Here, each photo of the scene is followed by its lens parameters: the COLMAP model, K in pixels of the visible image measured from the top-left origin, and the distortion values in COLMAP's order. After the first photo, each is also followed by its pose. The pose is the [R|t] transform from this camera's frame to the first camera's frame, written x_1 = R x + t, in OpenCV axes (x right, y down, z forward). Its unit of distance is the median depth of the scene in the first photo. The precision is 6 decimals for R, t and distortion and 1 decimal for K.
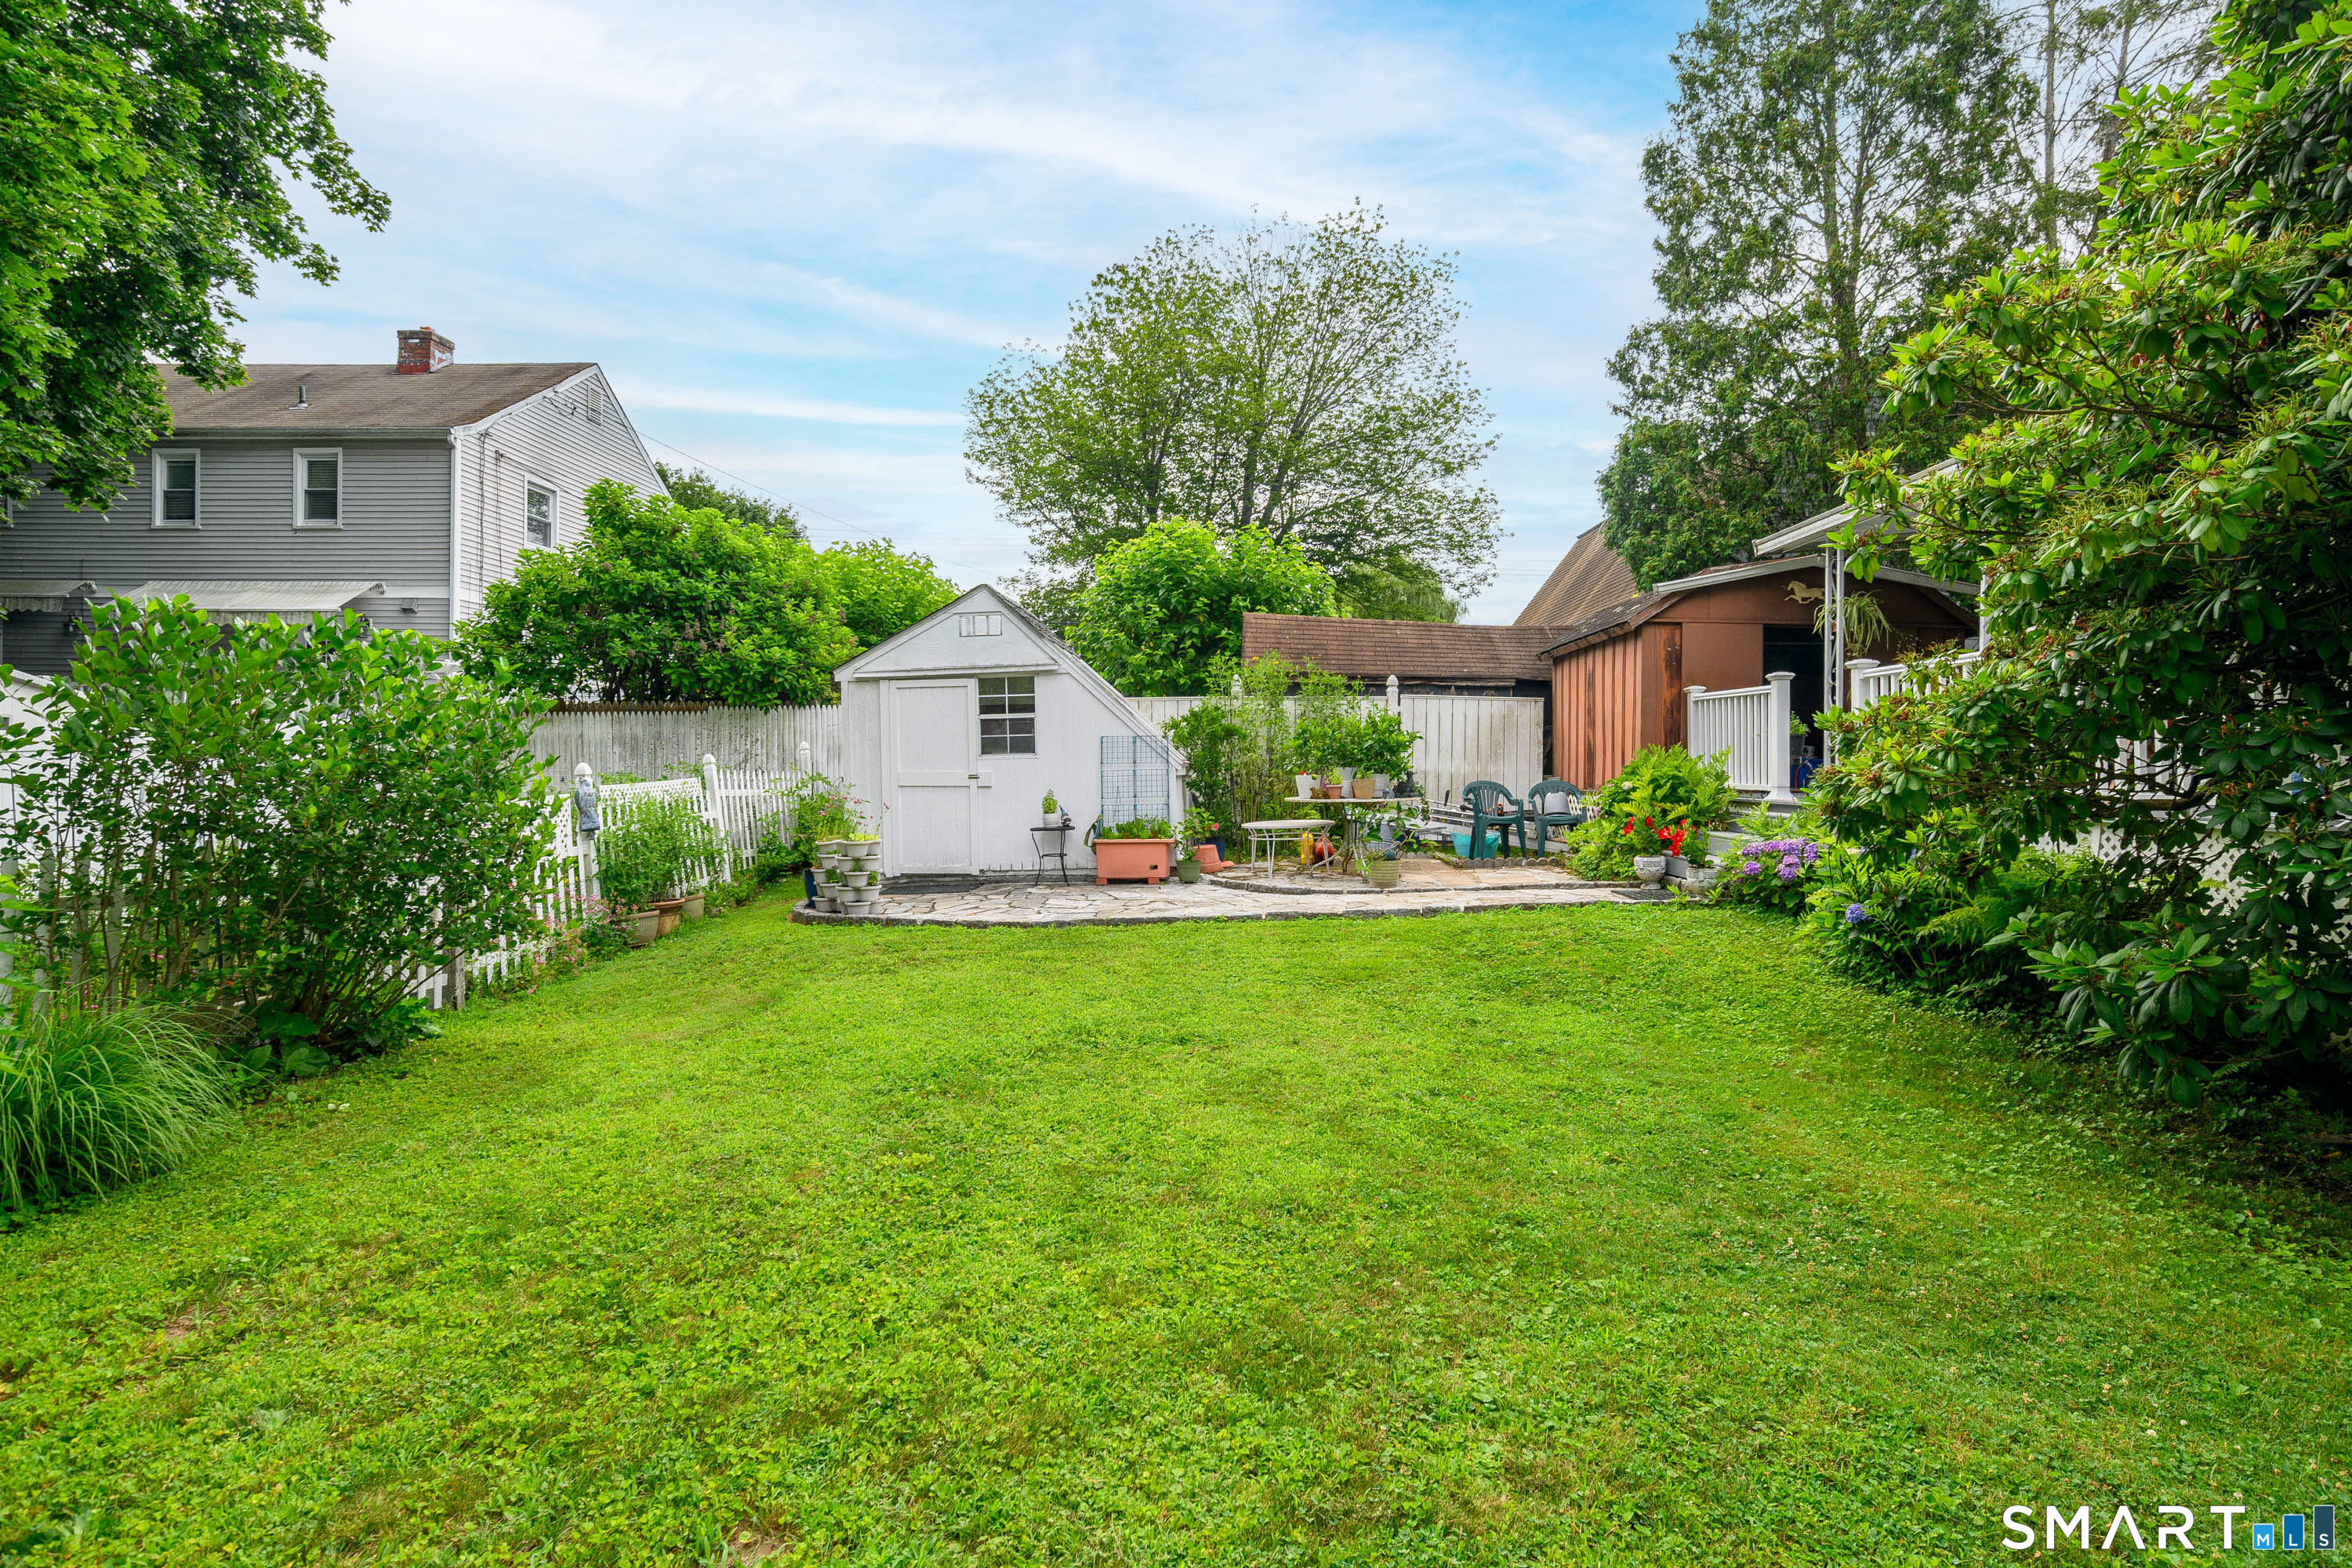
lens RADIAL K [[1204.2, 0, 1240.8], [0, 1204.2, 822.6], [0, 0, 1]] dist [-0.002142, 0.002078]
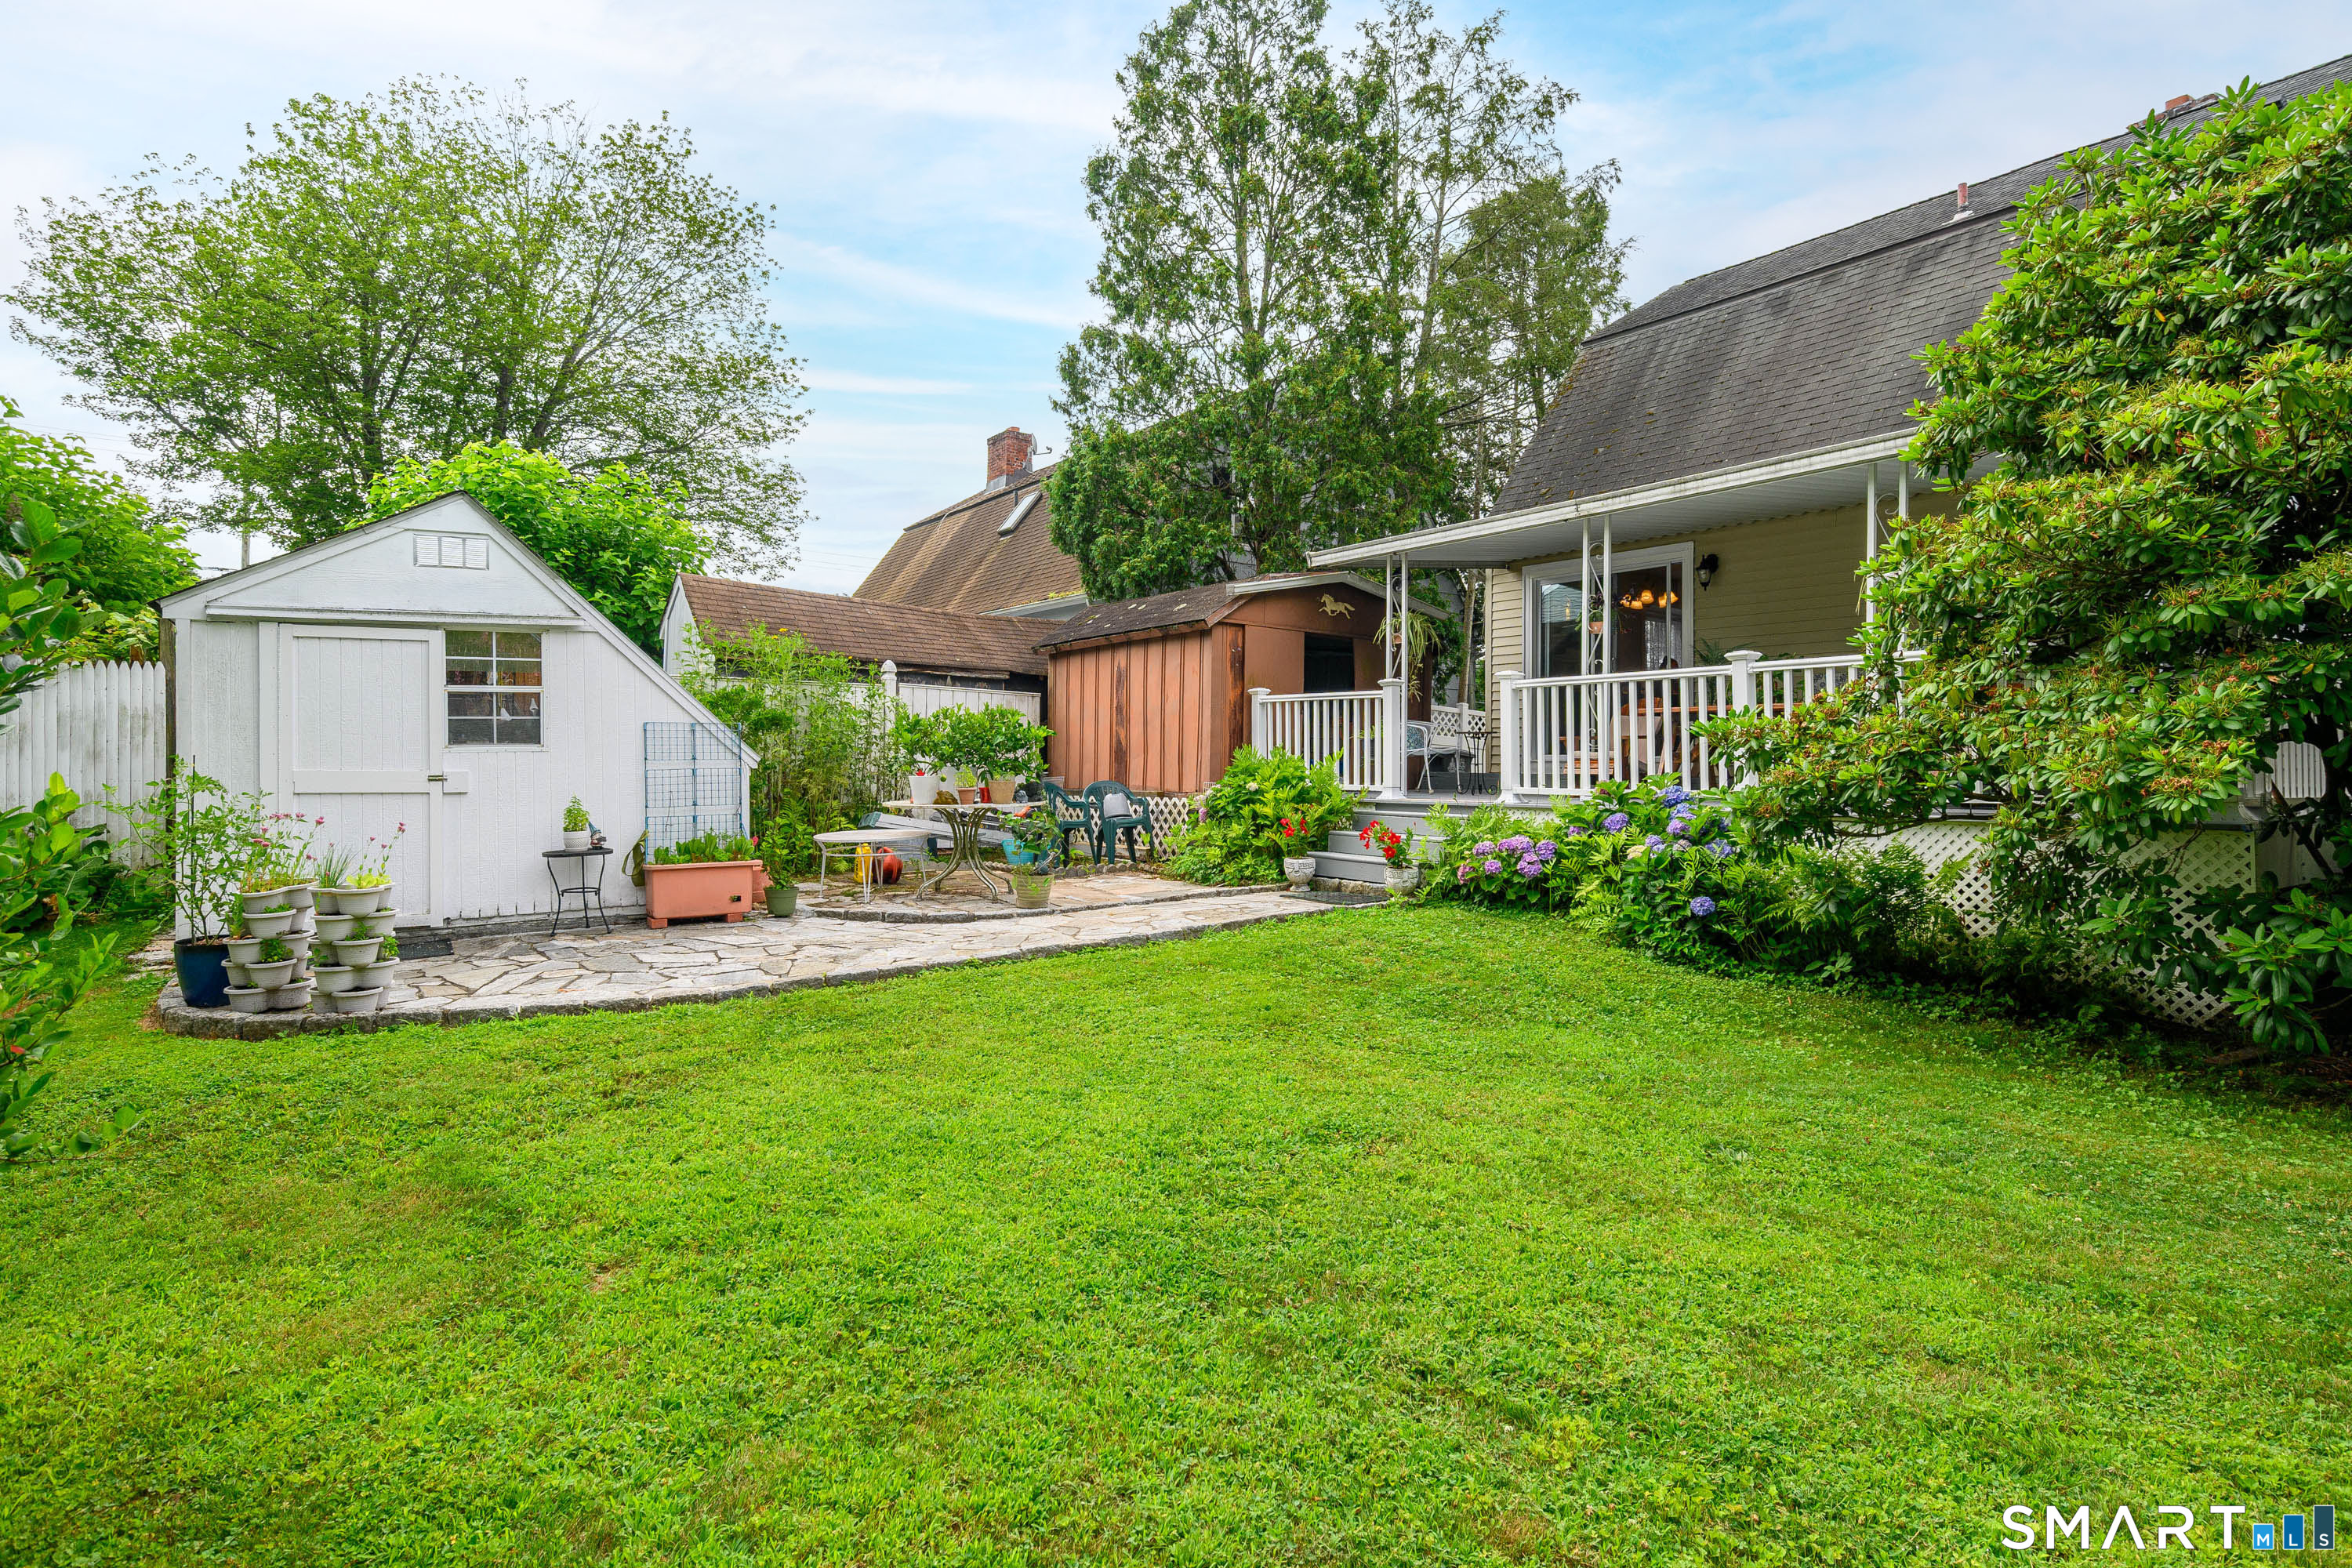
lens RADIAL K [[1204.2, 0, 1175.8], [0, 1204.2, 774.3], [0, 0, 1]] dist [-0.002142, 0.002078]
pose [[0.805377, 0.000450, 0.592762, -0.279319], [0.022388, 0.999263, -0.031177, -0.010391], [-0.592339, 0.038380, 0.804774, 0.224124]]
